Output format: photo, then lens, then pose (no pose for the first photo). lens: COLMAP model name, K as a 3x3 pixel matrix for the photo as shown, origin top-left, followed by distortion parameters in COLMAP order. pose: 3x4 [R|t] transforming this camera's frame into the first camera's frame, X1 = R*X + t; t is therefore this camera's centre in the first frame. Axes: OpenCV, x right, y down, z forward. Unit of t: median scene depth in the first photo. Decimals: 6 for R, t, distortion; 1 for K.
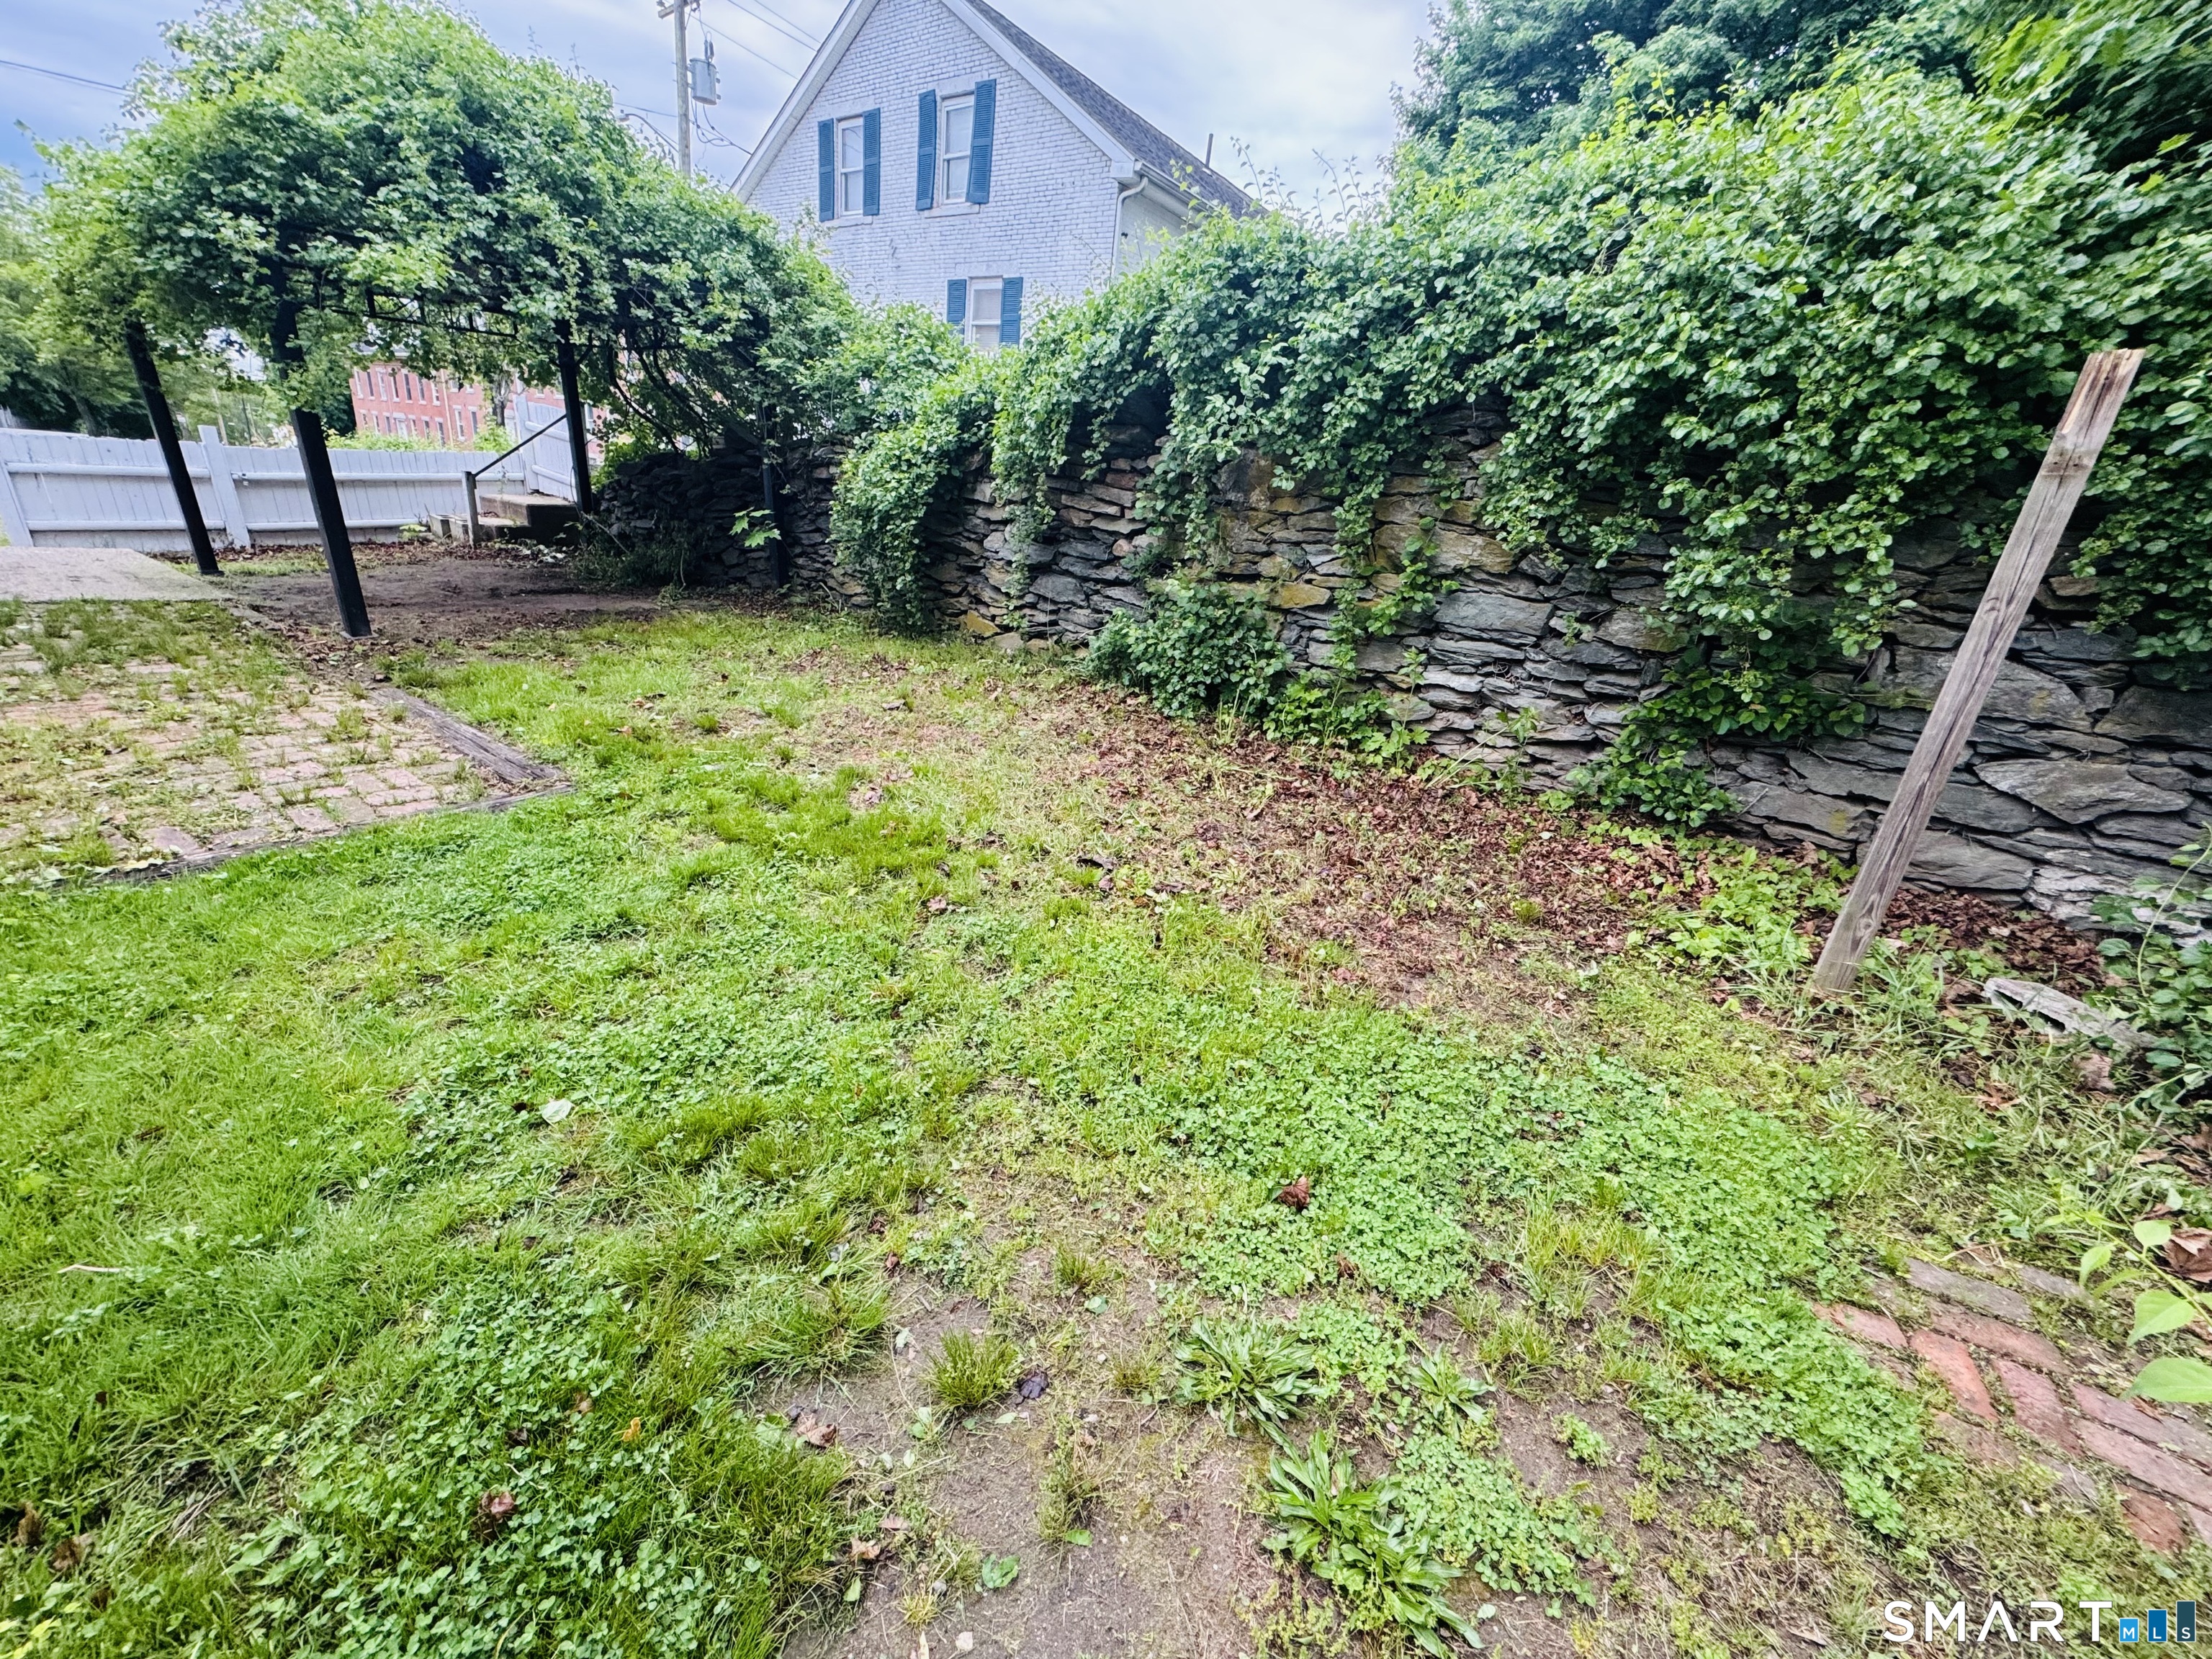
lens RADIAL K [[876.6, 0, 1106.0], [0, 876.6, 829.5], [0, 0, 1]] dist [0.000174, 0.000010]
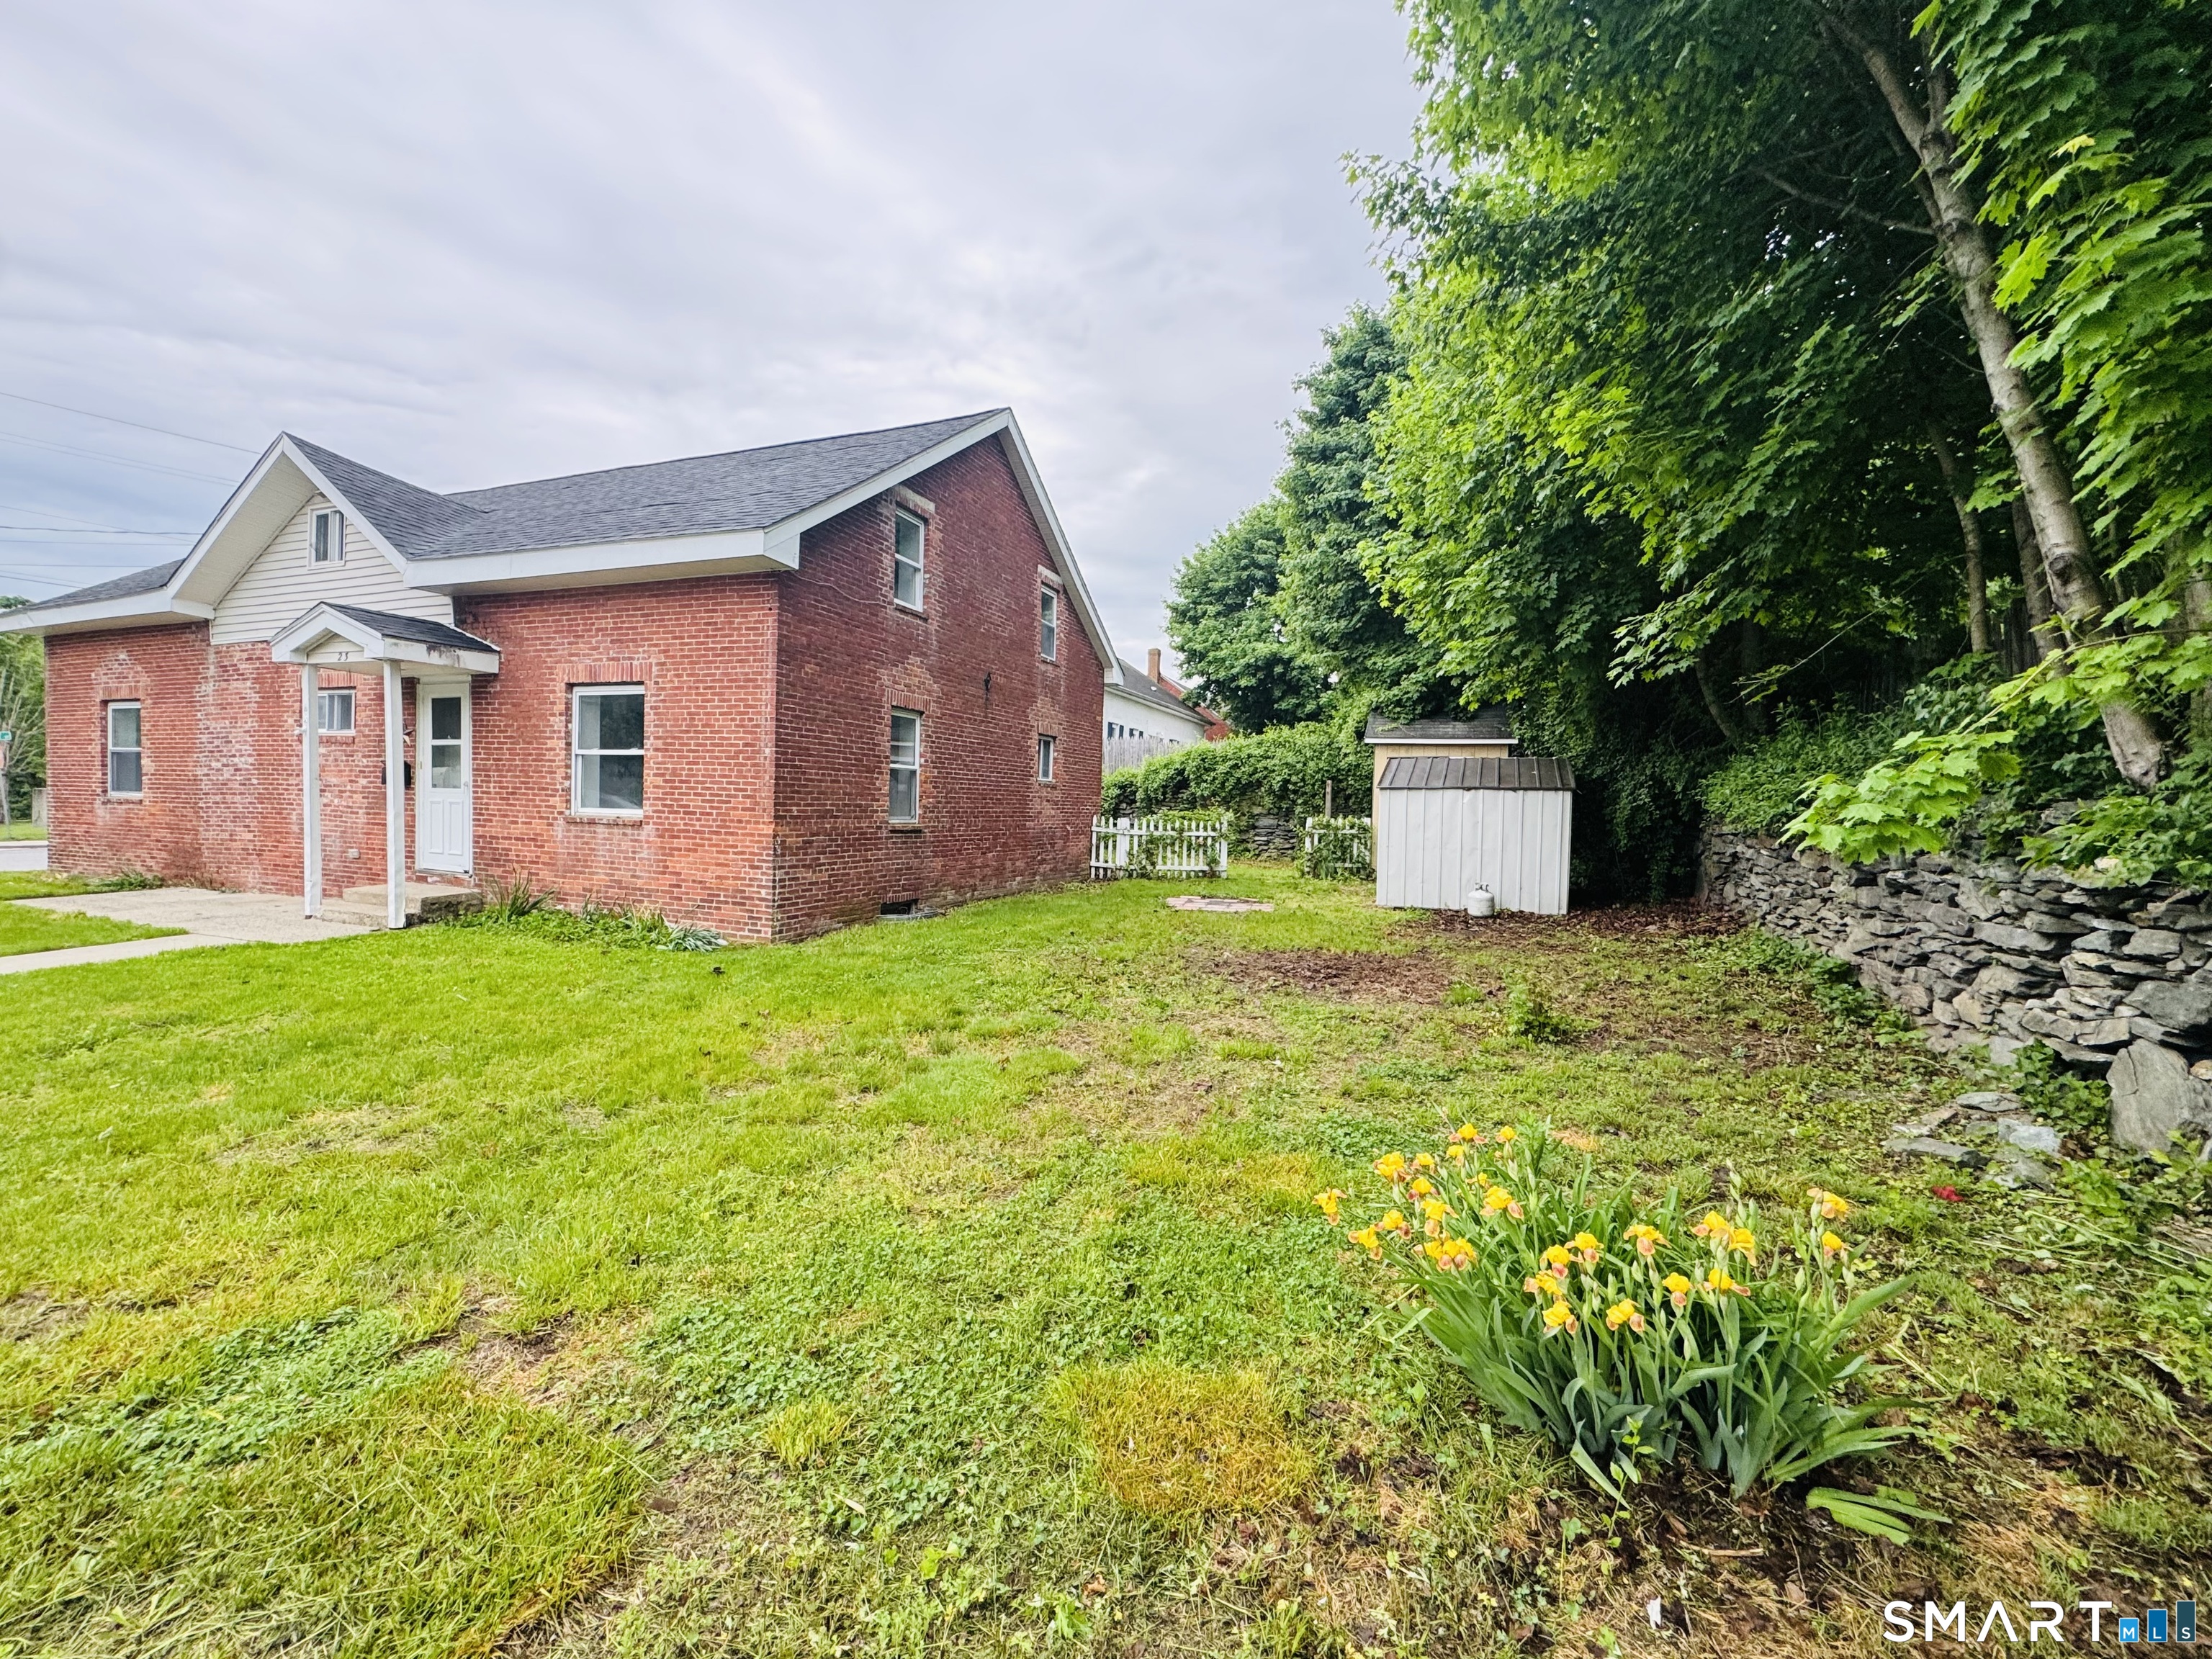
lens RADIAL K [[876.6, 0, 1106.0], [0, 876.6, 829.5], [0, 0, 1]] dist [0.000174, 0.000010]
pose [[0.971057, -0.068293, 0.228875, -1.500644], [0.140172, 0.938823, -0.314583, 1.170127], [-0.193390, 0.337560, 0.921224, -3.210944]]
